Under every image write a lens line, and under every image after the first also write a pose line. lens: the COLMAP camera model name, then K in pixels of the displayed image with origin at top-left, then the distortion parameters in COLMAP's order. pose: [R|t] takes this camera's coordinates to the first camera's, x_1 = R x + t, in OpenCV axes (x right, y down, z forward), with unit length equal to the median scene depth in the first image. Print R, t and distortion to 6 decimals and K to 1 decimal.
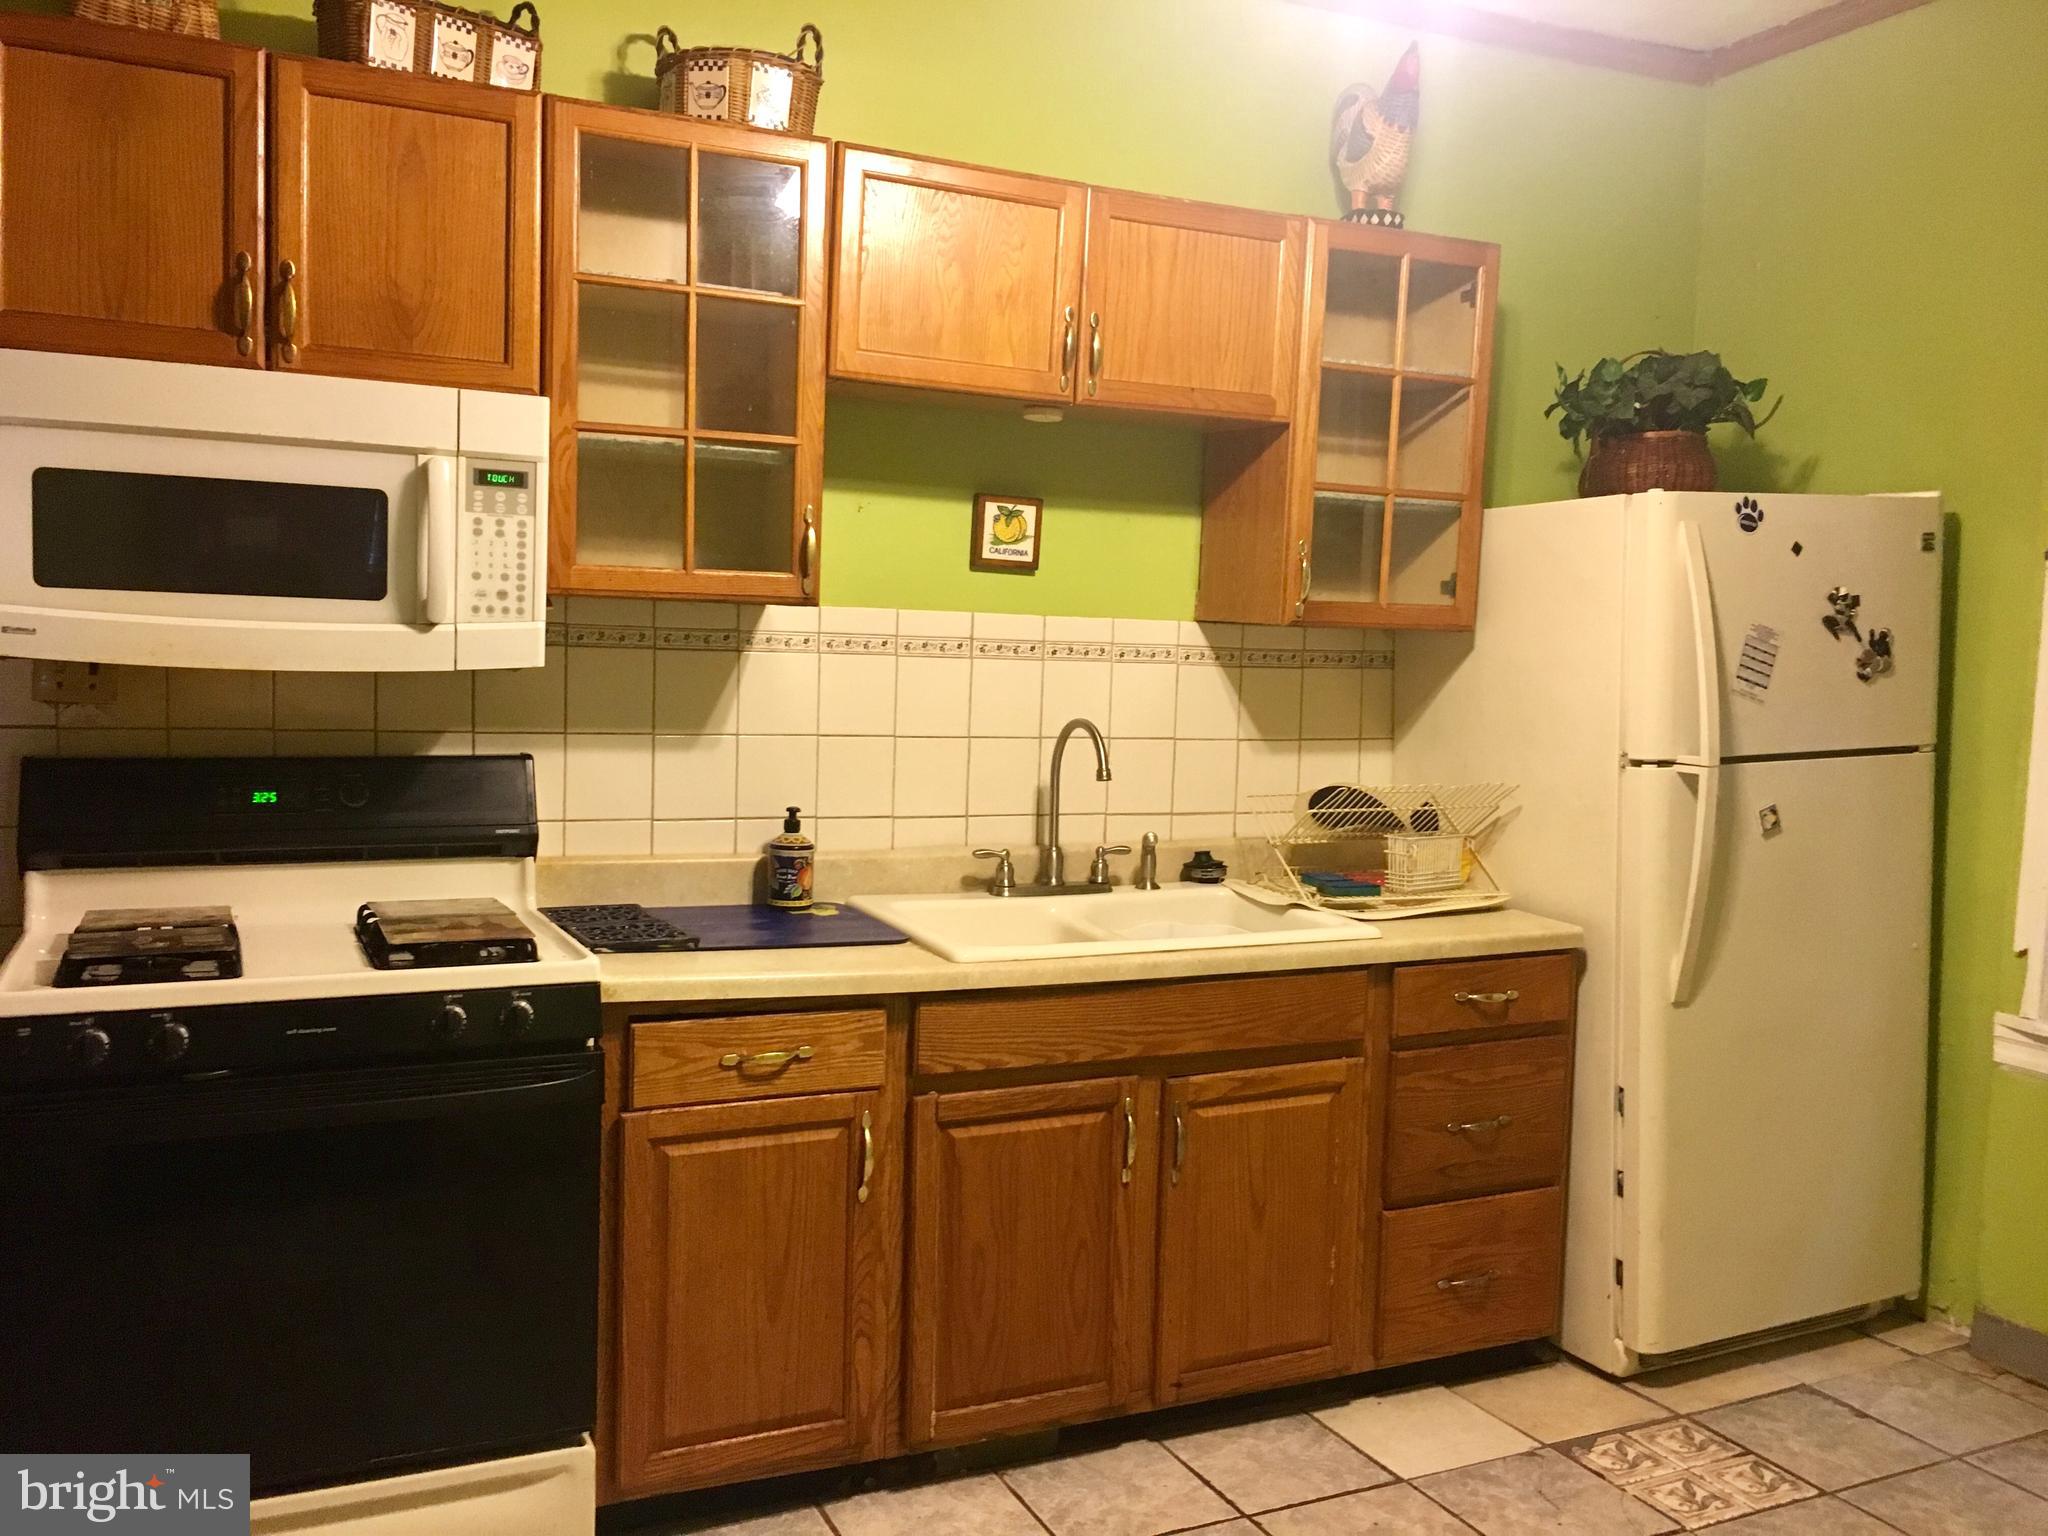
lens RADIAL K [[1756.5, 0, 1013.4], [0, 1756.5, 760.3], [0, 0, 1]] dist [0.084521, -0.094116]
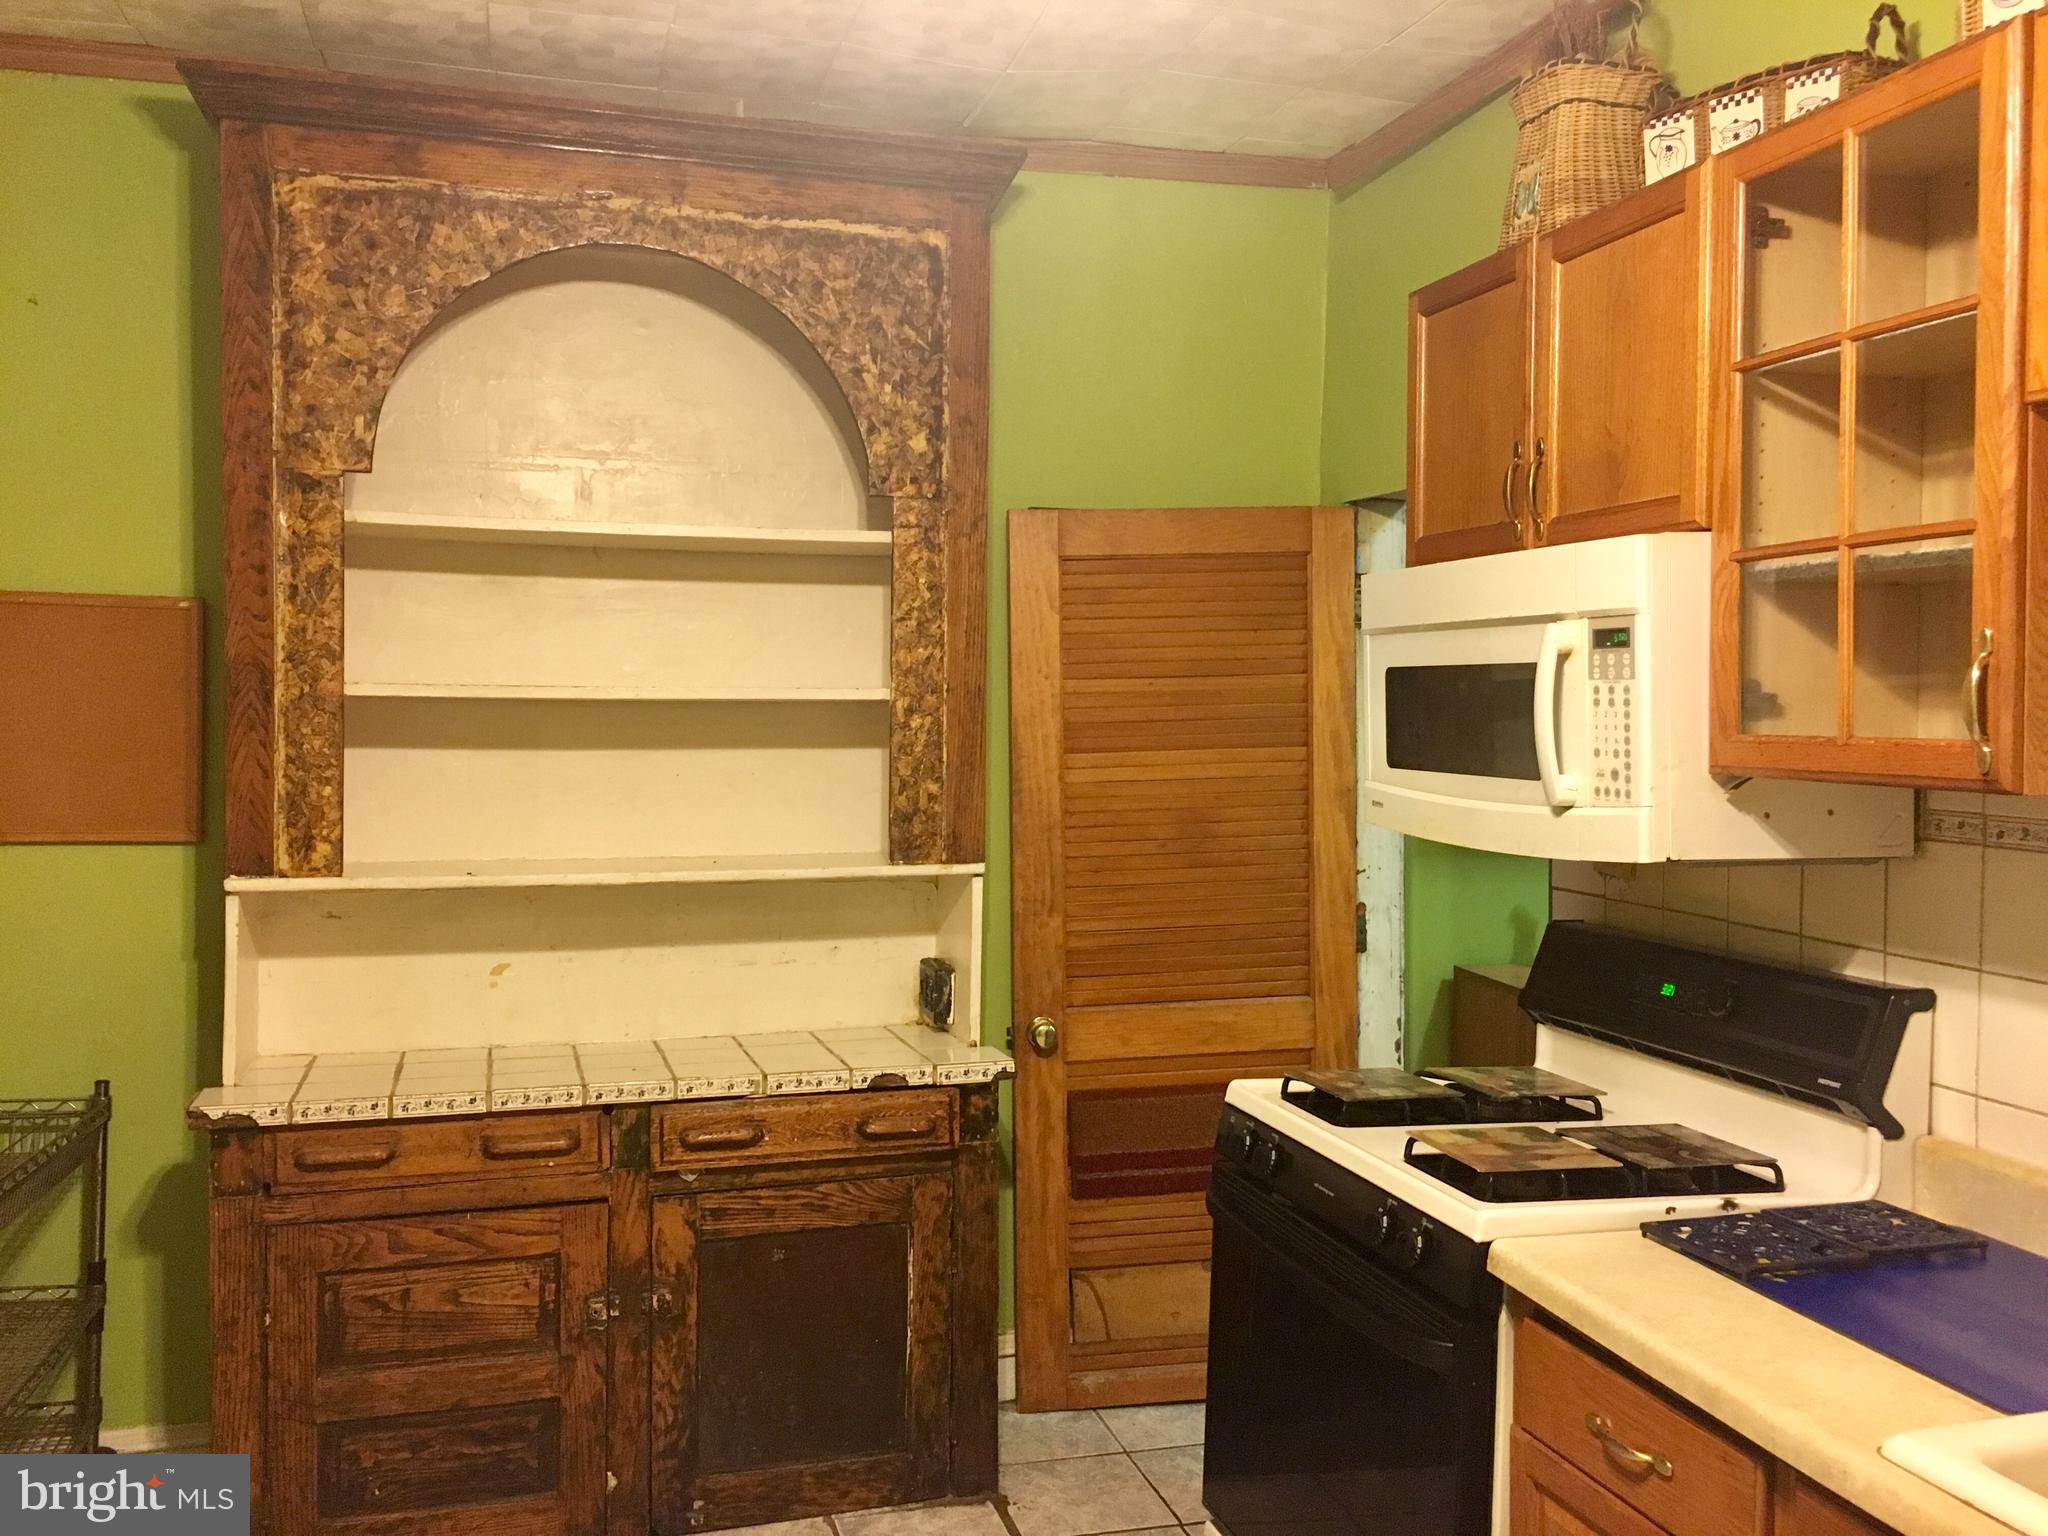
lens RADIAL K [[1756.5, 0, 1013.4], [0, 1756.5, 760.3], [0, 0, 1]] dist [0.084521, -0.094116]
pose [[-0.160263, -0.003354, -0.987069, 0.588422], [-0.088509, 0.996015, 0.010986, -0.084323], [0.983098, 0.089125, -0.159922, 0.853118]]
